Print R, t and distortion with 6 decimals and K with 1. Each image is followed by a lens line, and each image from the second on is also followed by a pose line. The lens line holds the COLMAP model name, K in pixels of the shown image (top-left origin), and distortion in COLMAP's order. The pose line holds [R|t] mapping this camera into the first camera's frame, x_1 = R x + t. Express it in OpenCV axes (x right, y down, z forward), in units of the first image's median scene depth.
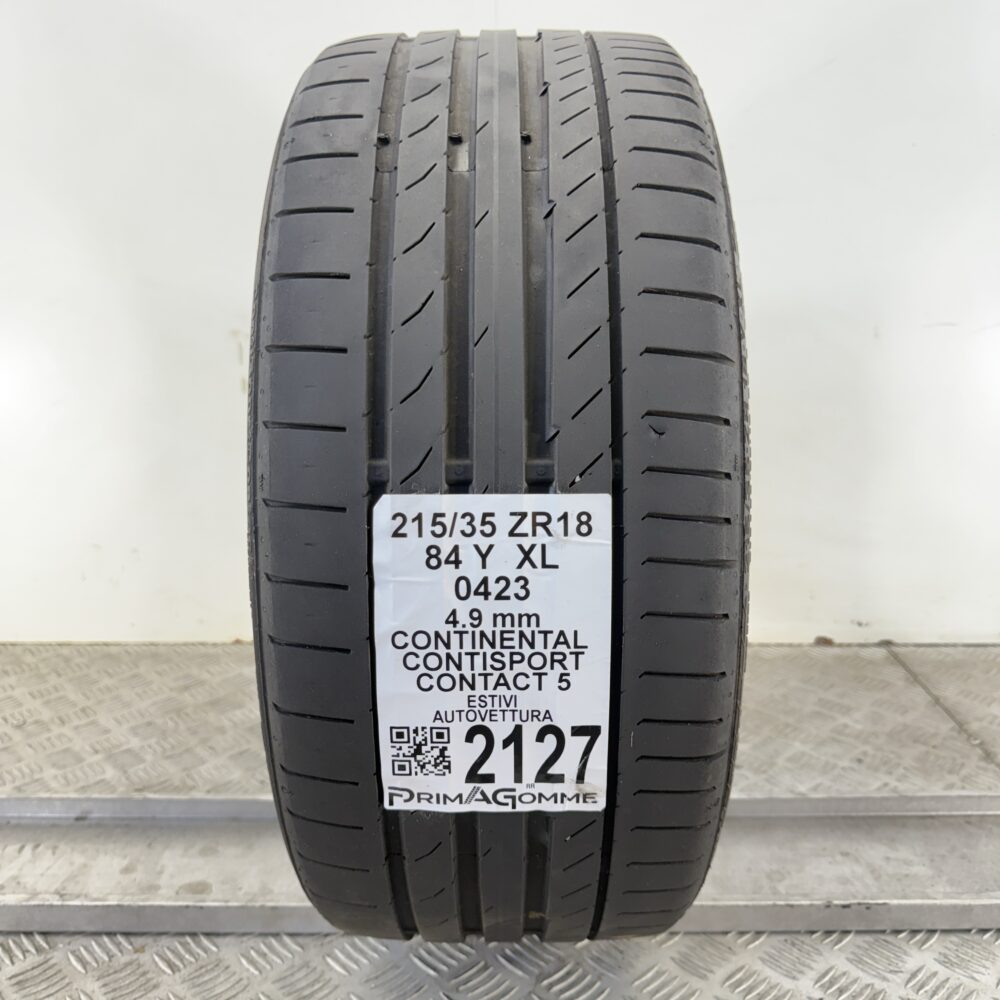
lens RADIAL K [[915.4, 0, 500.0], [0, 915.4, 500.0], [0, 0, 1]] dist [0.003003, -0.057353]
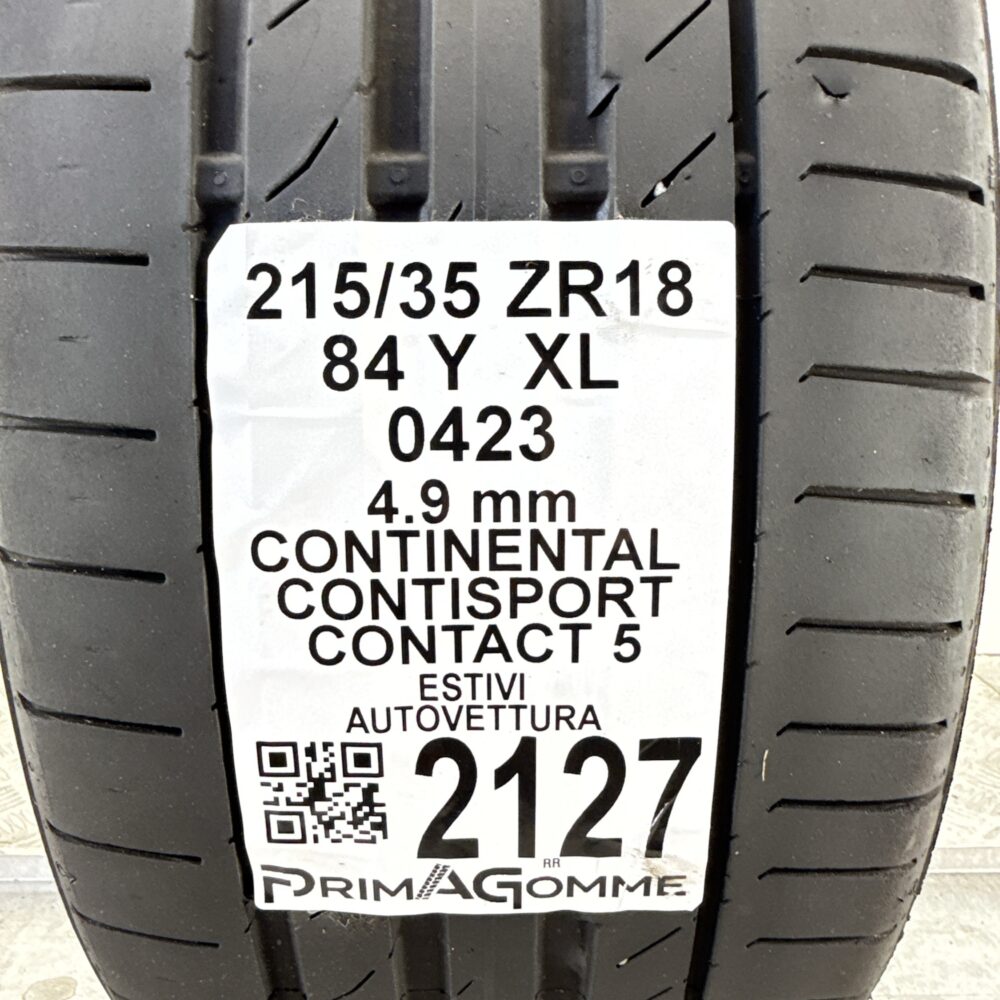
lens RADIAL K [[1073.9, 0, 500.0], [0, 1073.9, 500.0], [0, 0, 1]] dist [-0.079494, 0.117945]
pose [[0.999910, -0.002180, 0.013215, -0.001422], [0.002161, 0.999997, 0.001442, 0.126082], [-0.013218, -0.001413, 0.999912, 0.461942]]
